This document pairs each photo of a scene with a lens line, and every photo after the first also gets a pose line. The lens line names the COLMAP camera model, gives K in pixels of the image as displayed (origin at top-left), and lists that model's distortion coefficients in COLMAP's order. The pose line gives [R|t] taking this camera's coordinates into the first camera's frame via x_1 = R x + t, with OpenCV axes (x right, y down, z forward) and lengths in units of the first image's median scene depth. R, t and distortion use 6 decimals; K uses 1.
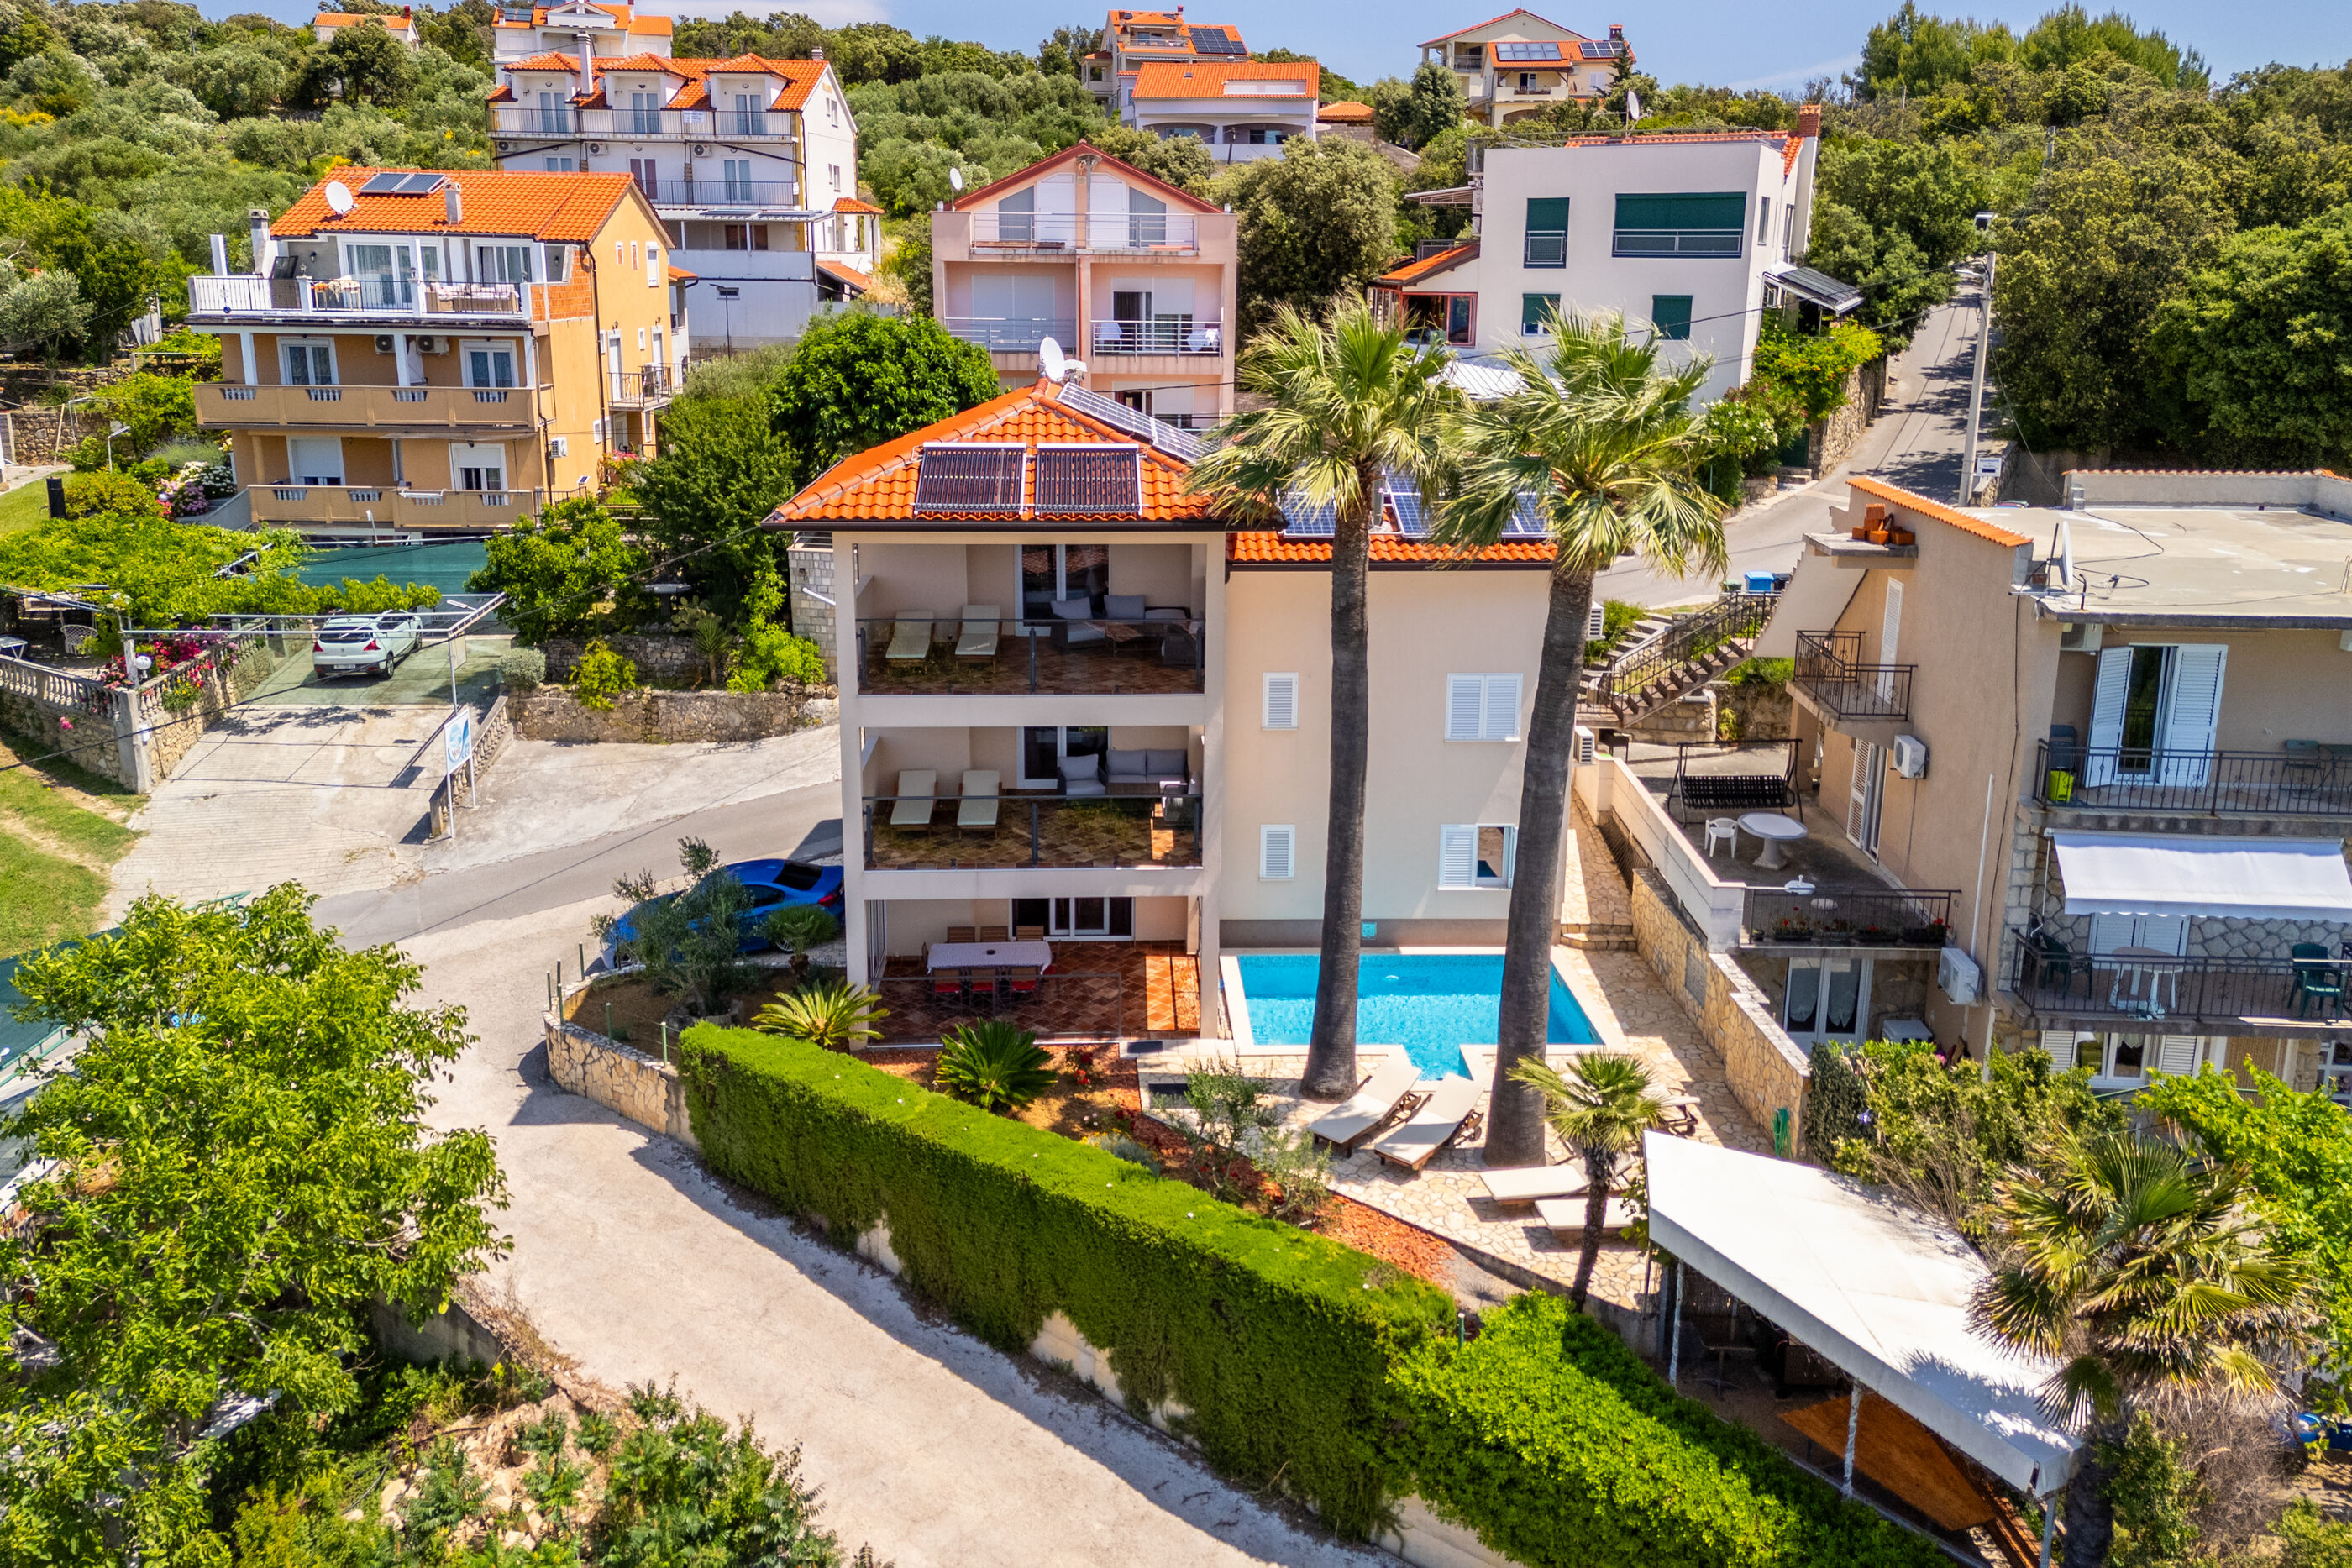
lens RADIAL K [[1759.5, 0, 1179.3], [0, 1759.5, 683.6], [0, 0, 1]] dist [0.065143, -0.056253]
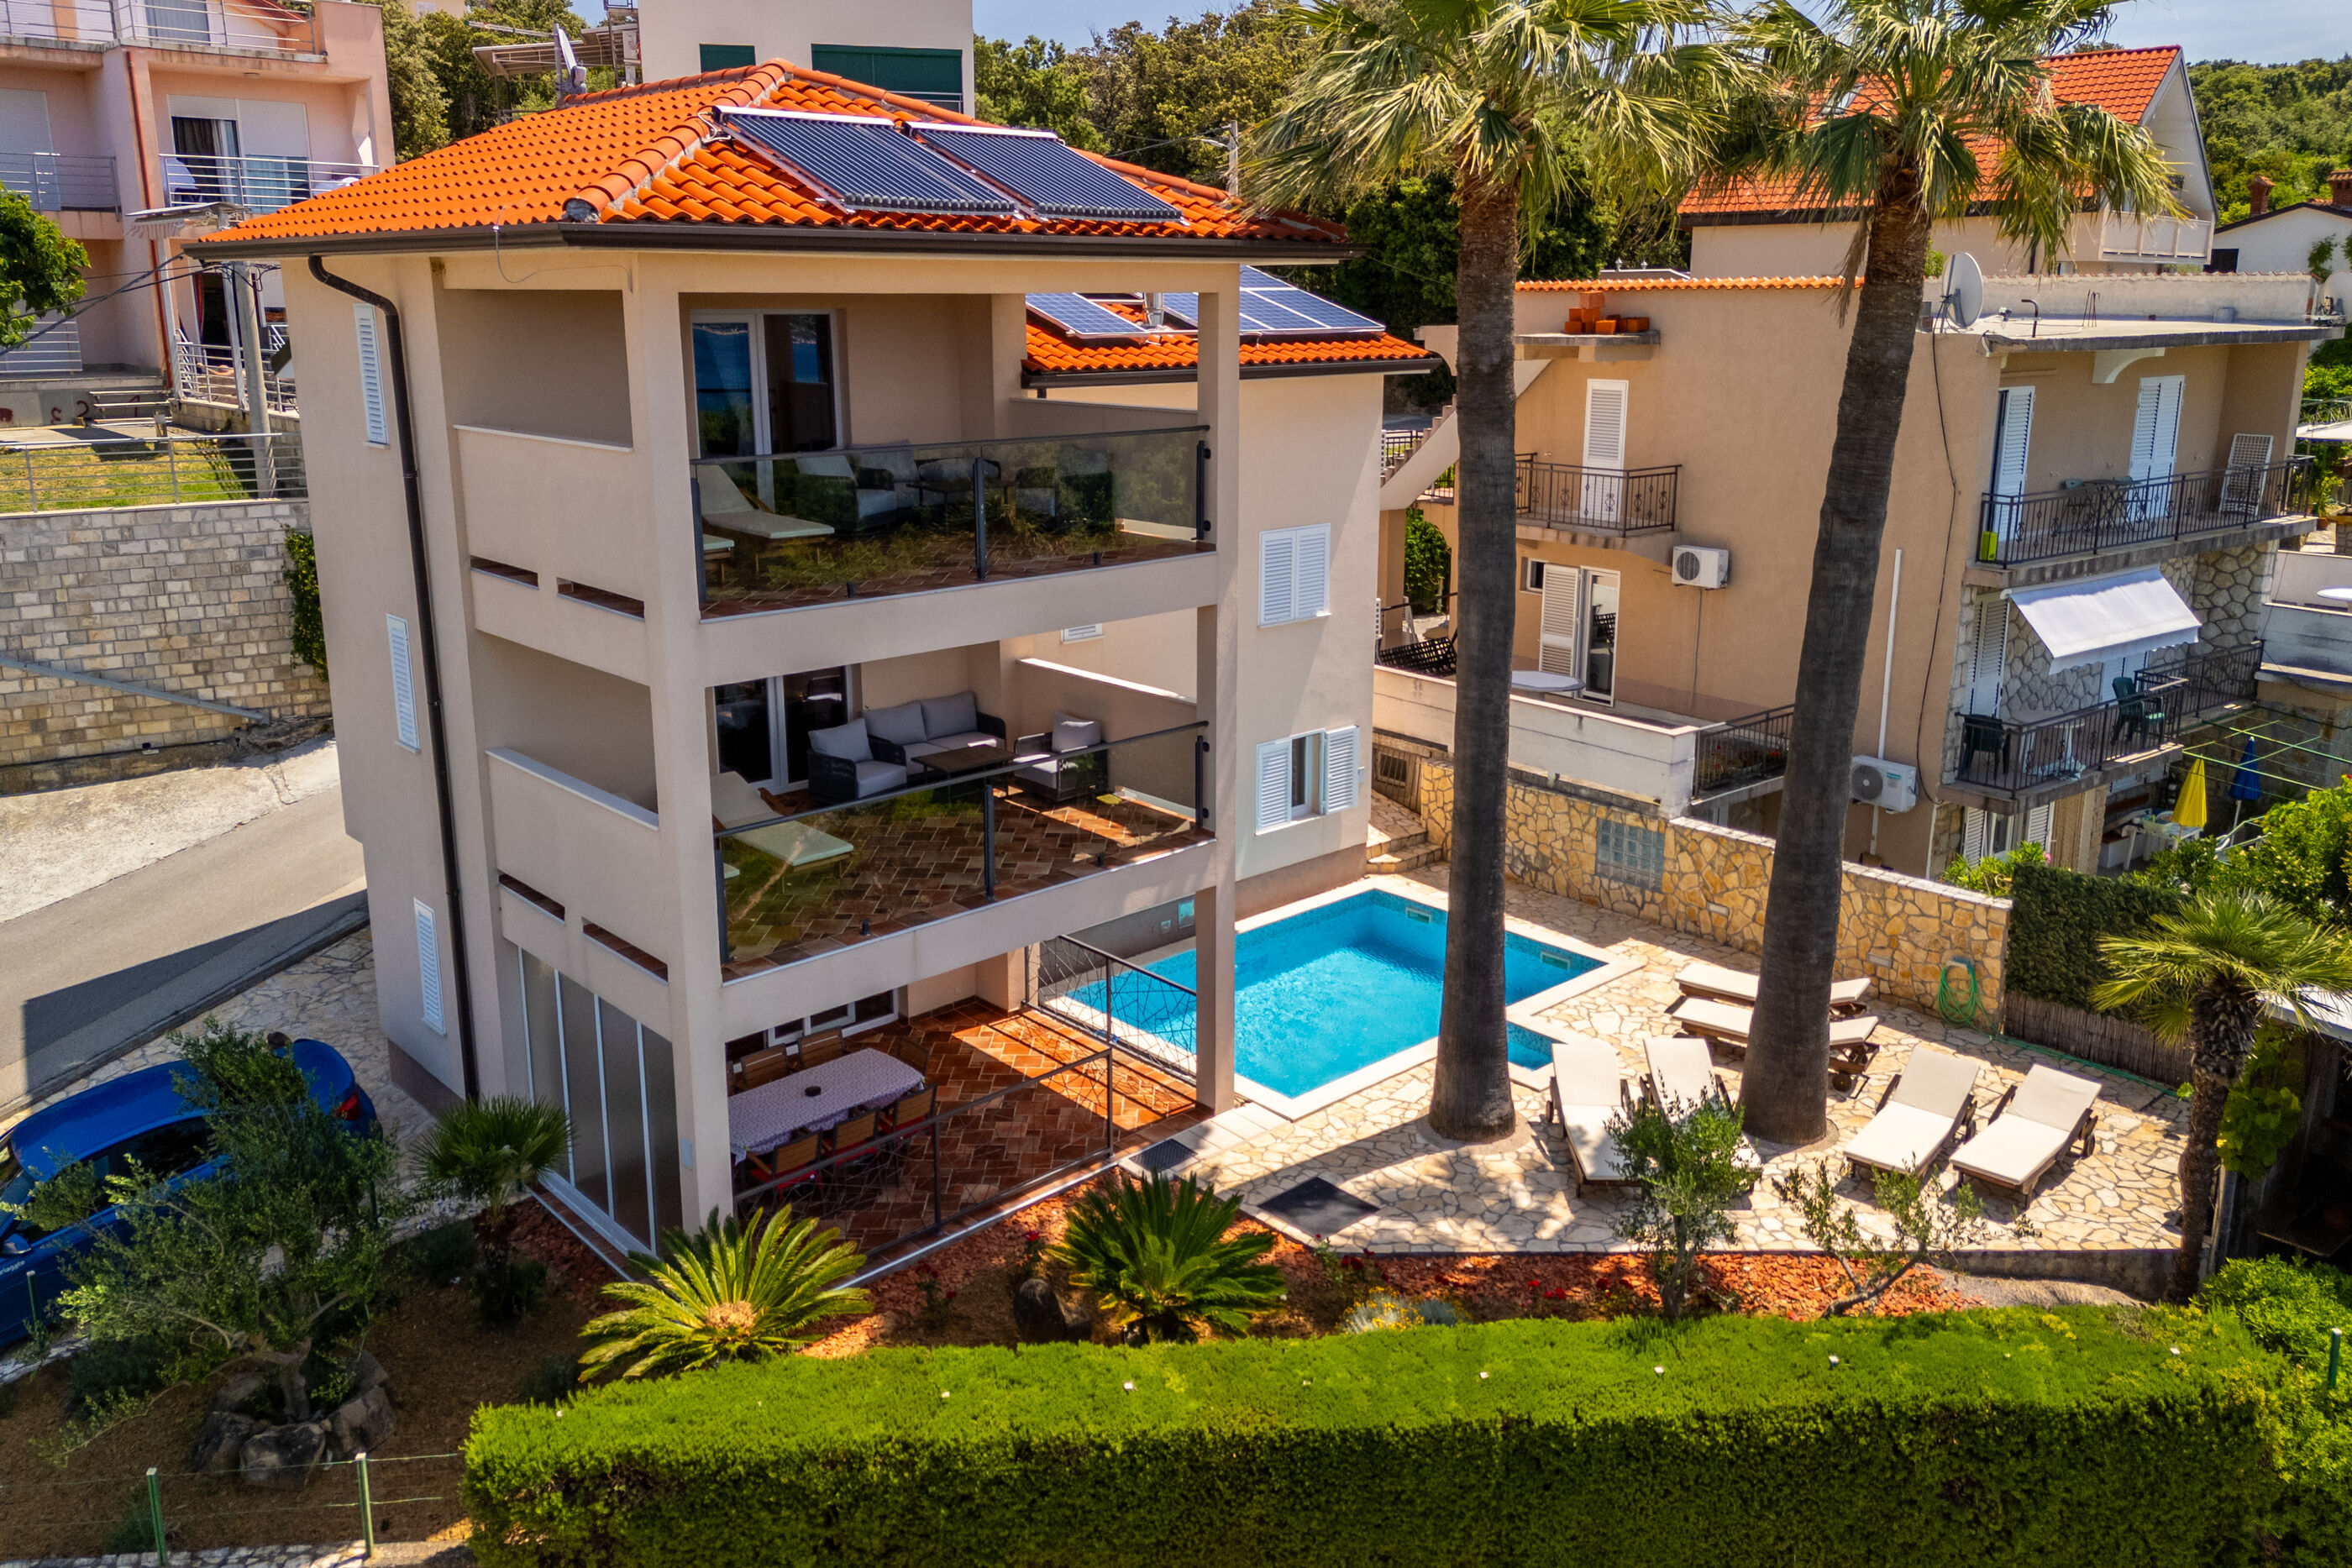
lens RADIAL K [[1759.5, 0, 1179.3], [0, 1759.5, 683.6], [0, 0, 1]] dist [0.065143, -0.056253]
pose [[0.763902, -0.149153, 0.627859, -0.254628], [0.158104, 0.986529, 0.041996, 0.015219], [-0.625665, 0.067186, 0.777193, 0.354611]]
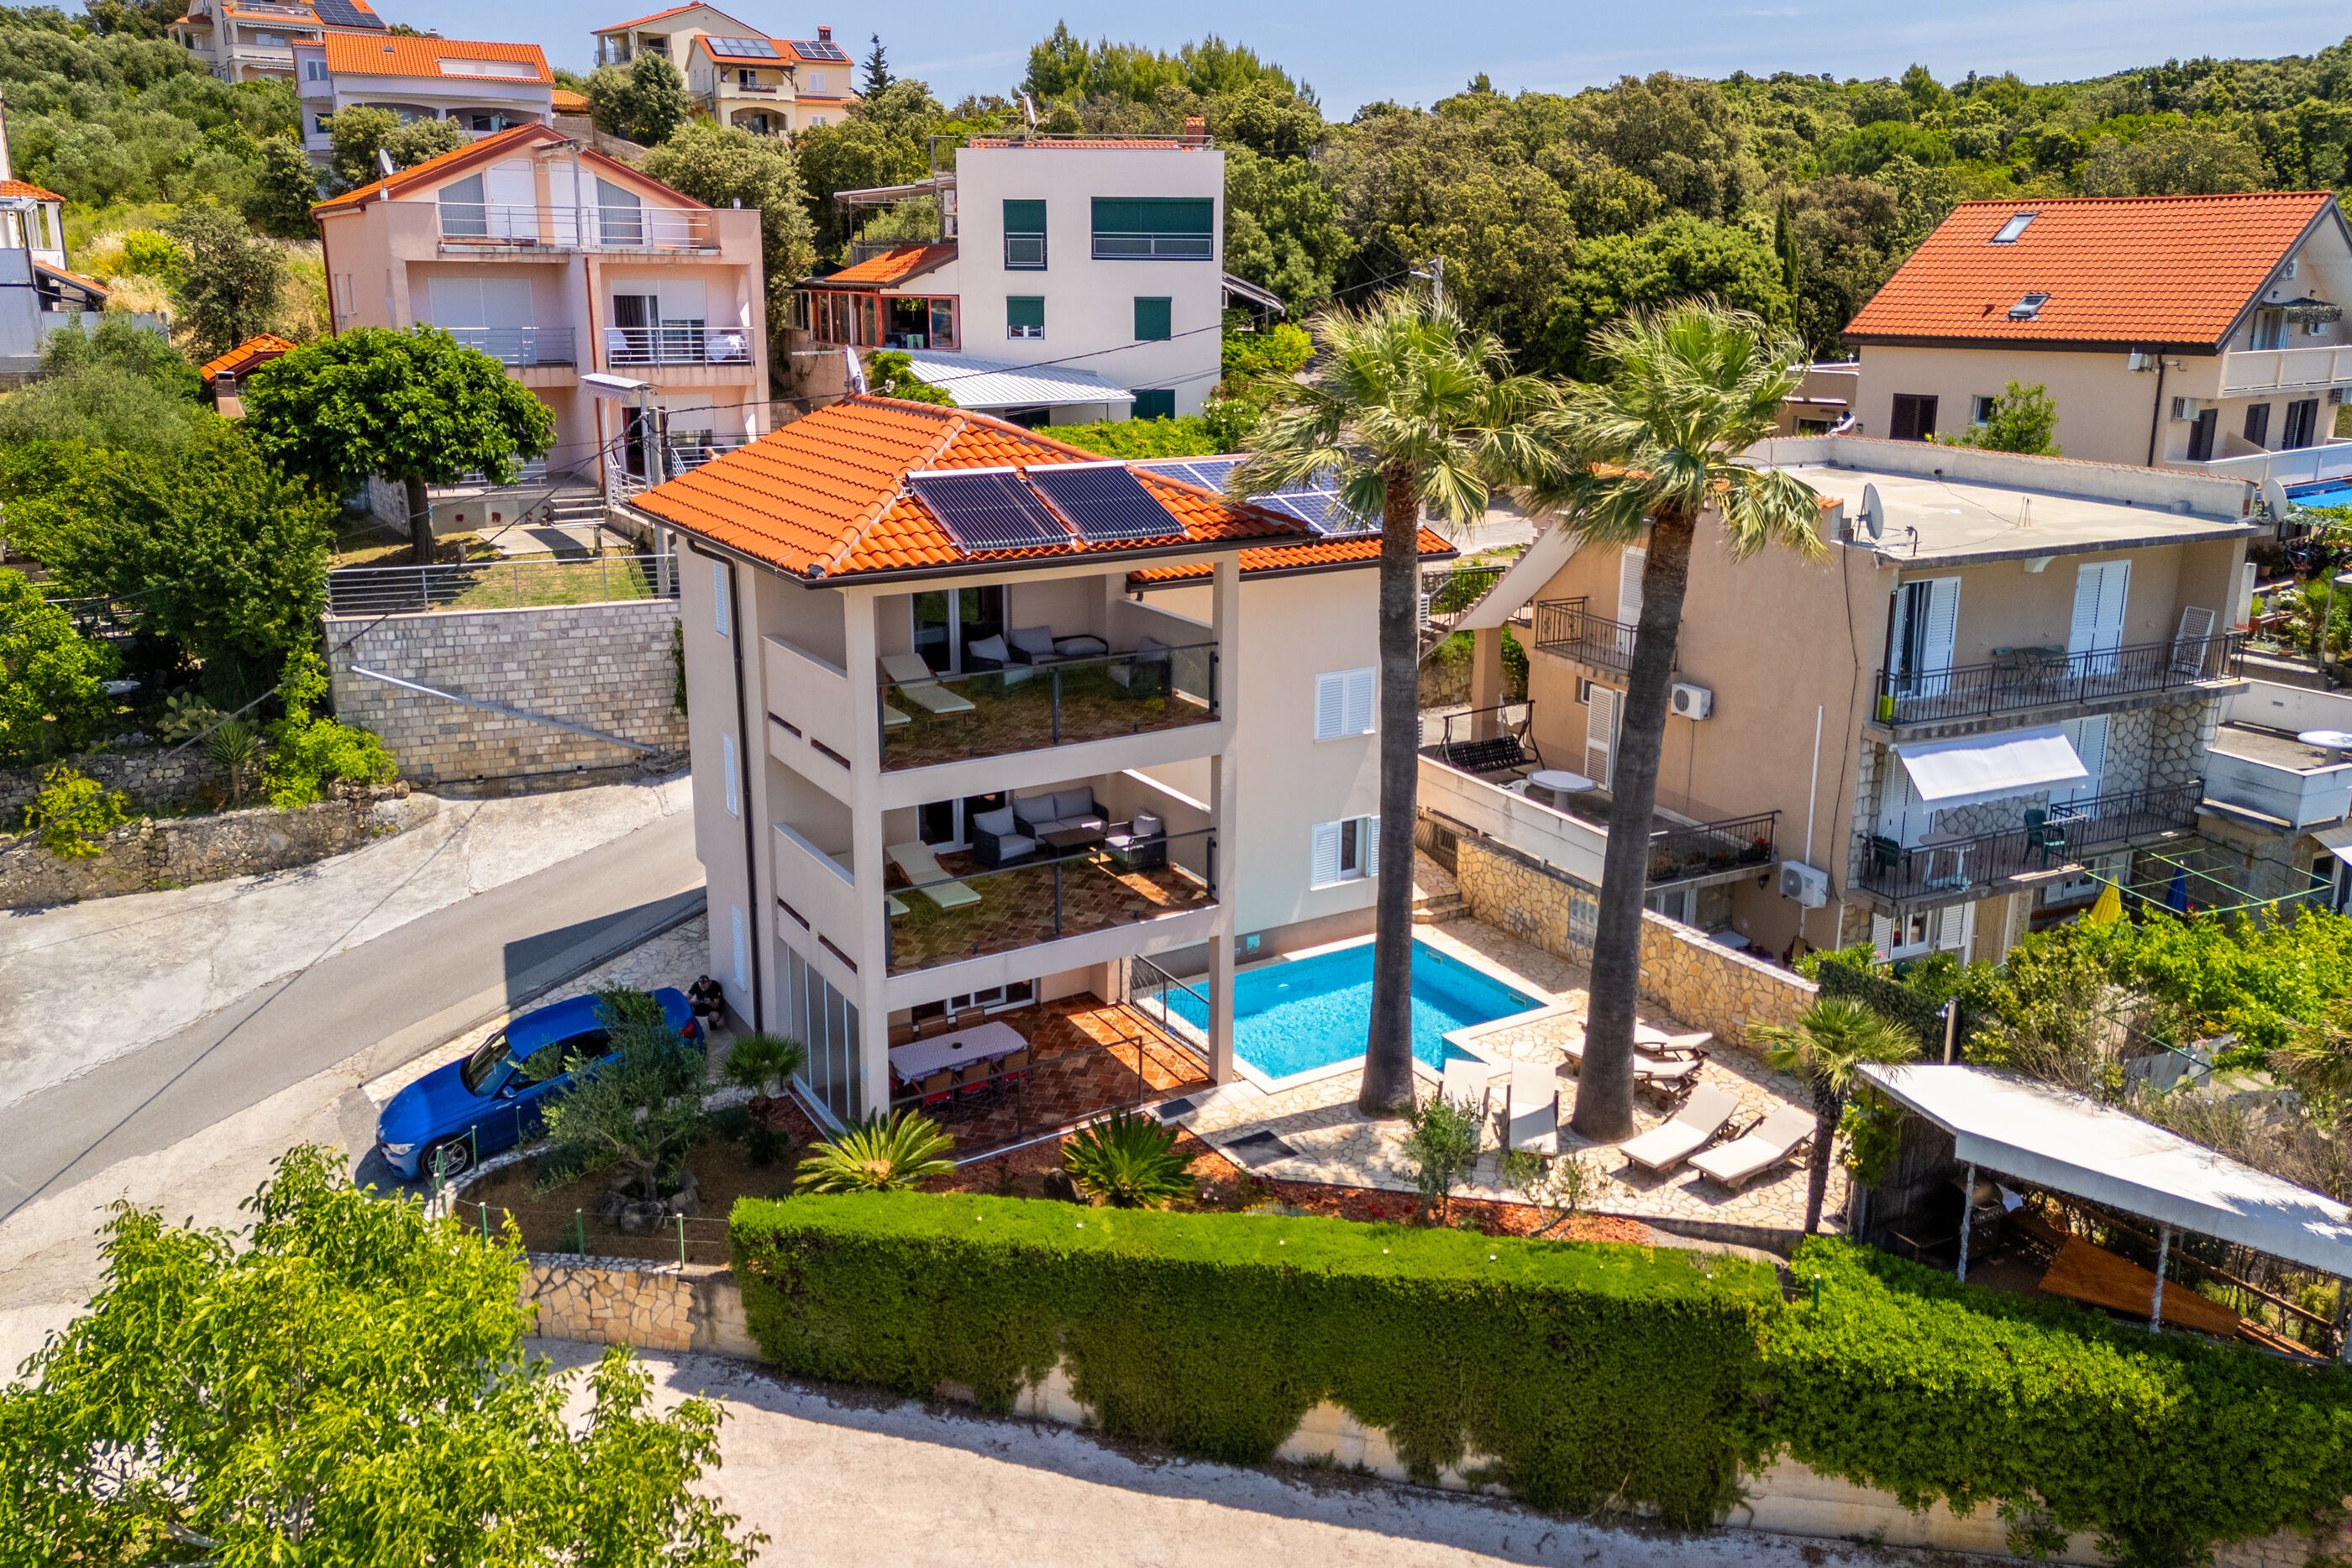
lens RADIAL K [[1759.5, 0, 1179.3], [0, 1759.5, 683.6], [0, 0, 1]] dist [0.065143, -0.056253]
pose [[0.875262, -0.115217, 0.469725, -0.294607], [0.115583, 0.992898, 0.028173, -0.028839], [-0.469635, 0.029634, 0.882363, 0.117724]]
